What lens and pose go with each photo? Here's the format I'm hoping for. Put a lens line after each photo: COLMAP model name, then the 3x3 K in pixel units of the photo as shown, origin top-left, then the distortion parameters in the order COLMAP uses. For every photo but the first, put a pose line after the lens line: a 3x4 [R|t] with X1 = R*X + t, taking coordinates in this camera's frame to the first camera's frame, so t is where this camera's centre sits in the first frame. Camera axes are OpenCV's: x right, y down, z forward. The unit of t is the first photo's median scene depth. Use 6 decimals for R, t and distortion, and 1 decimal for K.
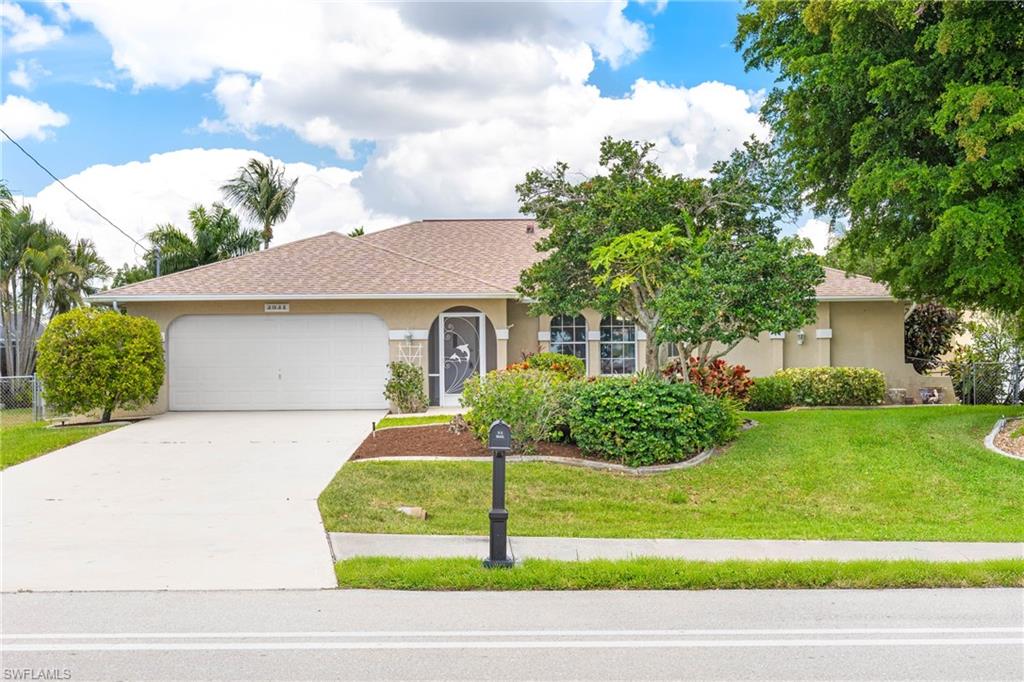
lens RADIAL K [[1074.4, 0, 509.6], [0, 1074.4, 350.1], [0, 0, 1]] dist [-0.018855, 0.000000]
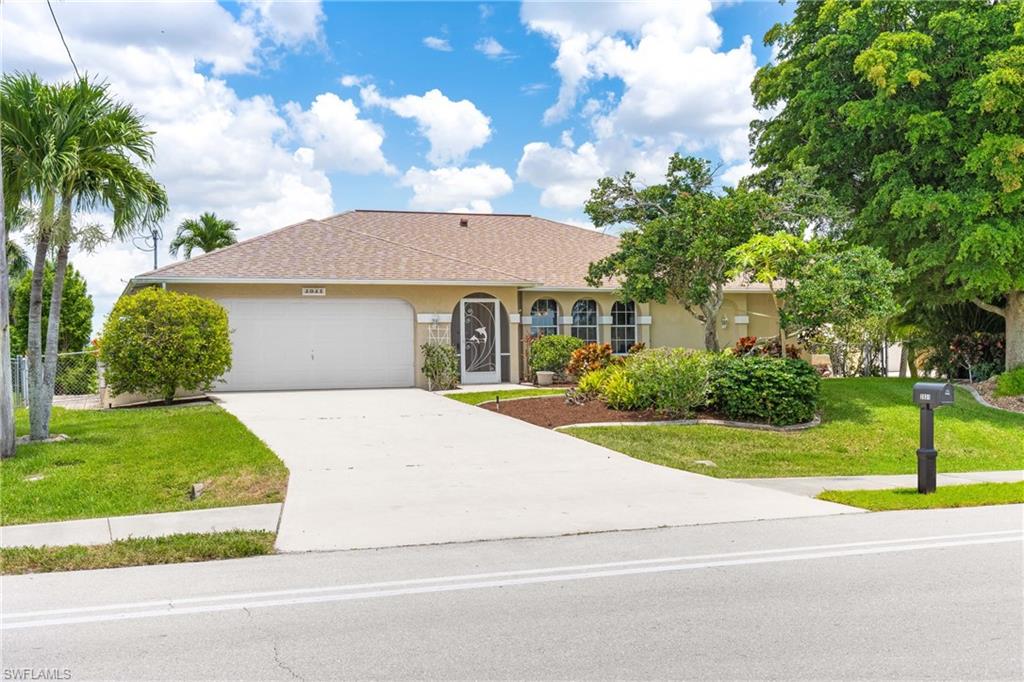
lens RADIAL K [[1037.4, 0, 515.5], [0, 1037.4, 337.5], [0, 0, 1]] dist [0.020139, 0.000000]
pose [[0.943673, 0.001565, 0.330876, -0.366185], [-0.002300, 0.999996, 0.001829, 0.003208], [-0.330872, -0.002487, 0.943672, -0.020080]]
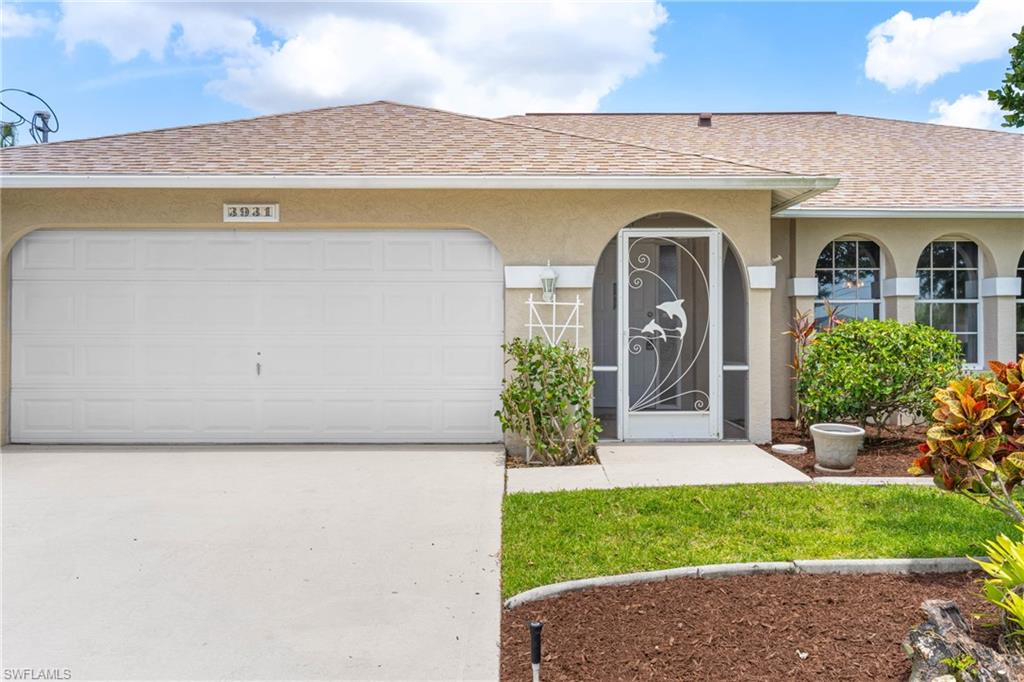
lens RADIAL K [[871.3, 0, 514.2], [0, 871.3, 339.9], [0, 0, 1]] dist [-0.006814, -0.000303]
pose [[0.999617, 0.008929, -0.026194, -0.099191], [-0.008317, 0.999692, 0.023380, 0.003269], [0.026395, -0.023153, 0.999383, 0.645573]]
